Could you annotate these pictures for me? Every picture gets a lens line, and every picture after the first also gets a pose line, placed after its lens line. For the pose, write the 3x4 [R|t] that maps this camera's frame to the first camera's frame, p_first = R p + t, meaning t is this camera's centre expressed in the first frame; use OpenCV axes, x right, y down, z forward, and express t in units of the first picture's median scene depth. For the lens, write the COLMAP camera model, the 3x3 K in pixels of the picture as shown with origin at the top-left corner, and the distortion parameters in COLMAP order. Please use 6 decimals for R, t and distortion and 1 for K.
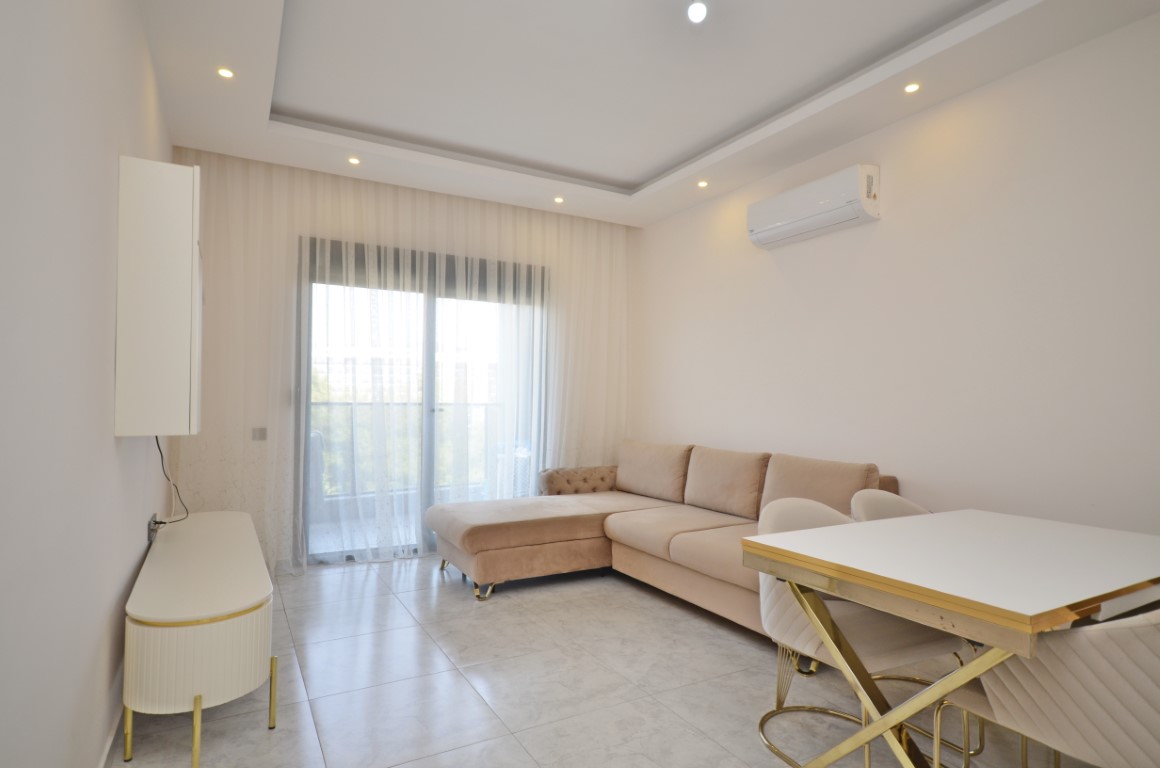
lens RADIAL K [[619.1, 0, 577.2], [0, 619.1, 399.1], [0, 0, 1]] dist [0.009268, 0.001589]
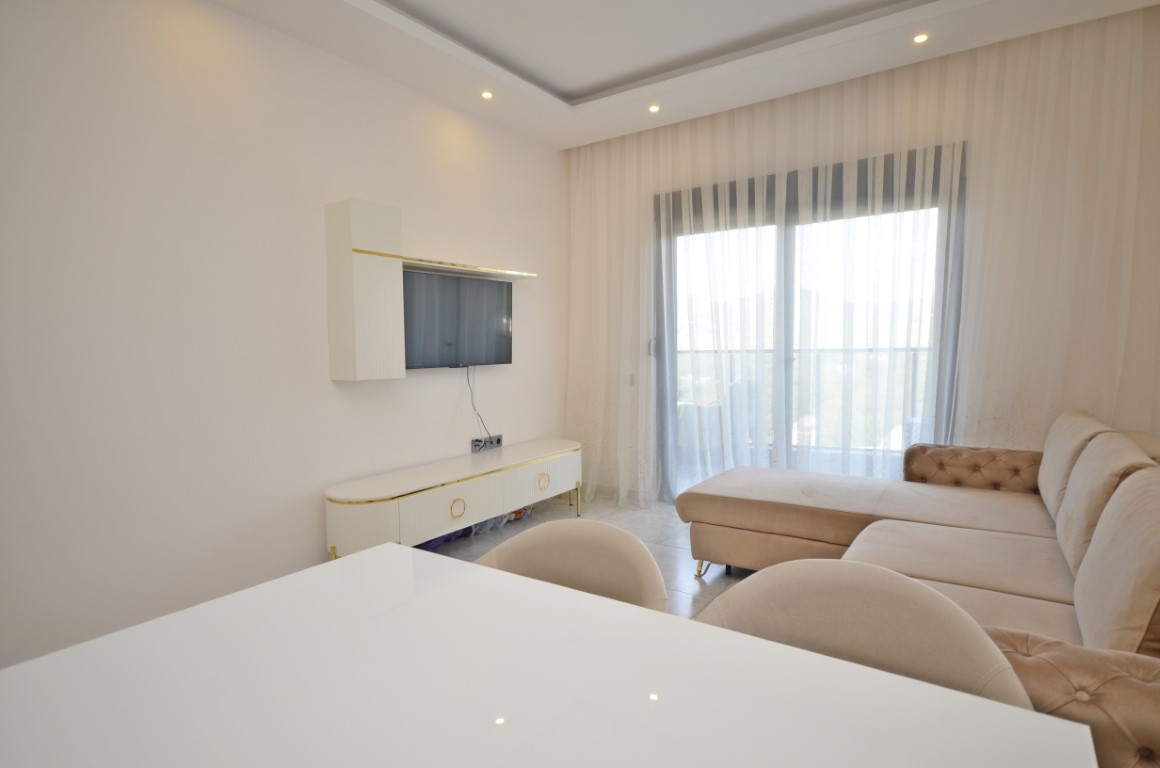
lens RADIAL K [[628.0, 0, 580.0], [0, 628.0, 384.0], [0, 0, 1]] dist [0.040511, 0.000533]
pose [[0.426187, 0.041151, -0.903699, 0.460914], [0.015733, 0.998477, 0.052887, 0.002805], [0.904498, -0.036757, 0.424890, 0.375408]]
